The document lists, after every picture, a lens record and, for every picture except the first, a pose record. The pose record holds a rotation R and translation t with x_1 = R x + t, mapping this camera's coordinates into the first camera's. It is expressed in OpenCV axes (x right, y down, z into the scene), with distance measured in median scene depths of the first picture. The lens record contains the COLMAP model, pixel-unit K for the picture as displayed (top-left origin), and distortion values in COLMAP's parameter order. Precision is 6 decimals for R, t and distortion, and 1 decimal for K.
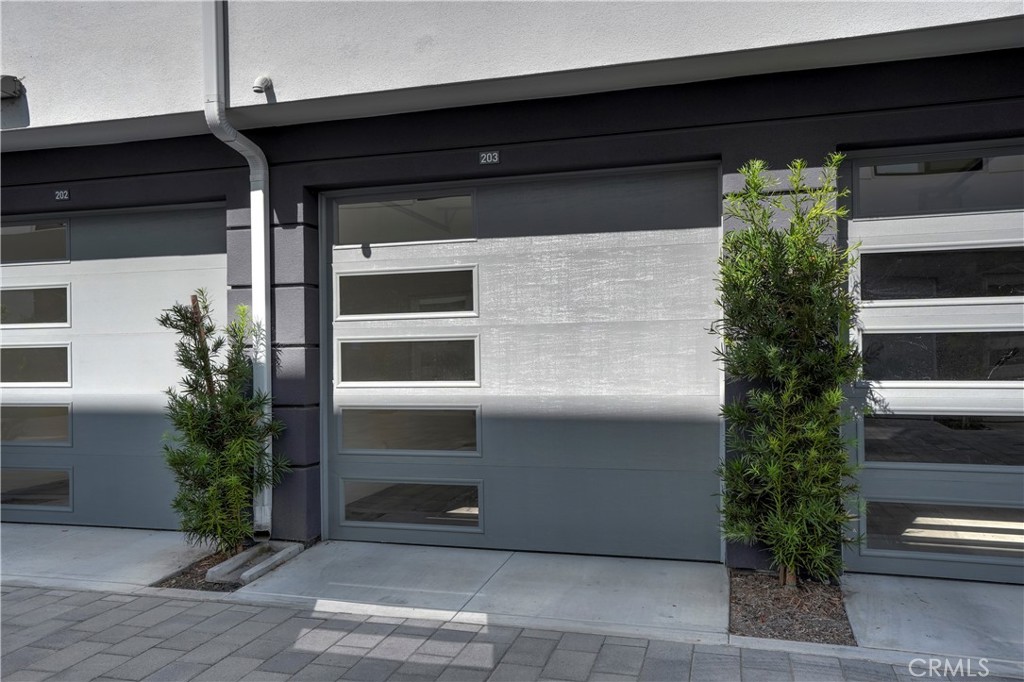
lens RADIAL K [[781.5, 0, 512.0], [0, 781.5, 341.0], [0, 0, 1]] dist [0.004113, 0.001632]
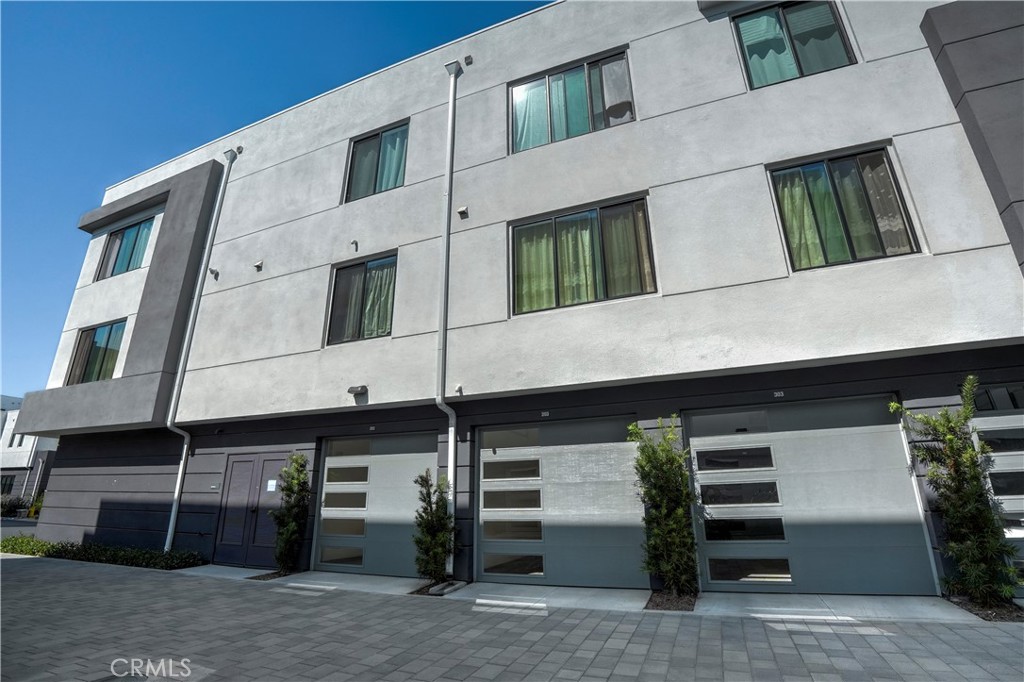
lens RADIAL K [[474.2, 0, 512.0], [0, 474.2, 341.0], [0, 0, 1]] dist [-0.065423, -0.000032]
pose [[0.994112, -0.033079, -0.103184, 0.029031], [-0.000577, 0.950634, -0.310313, 0.012975], [0.108355, 0.308545, 0.945018, -0.497707]]
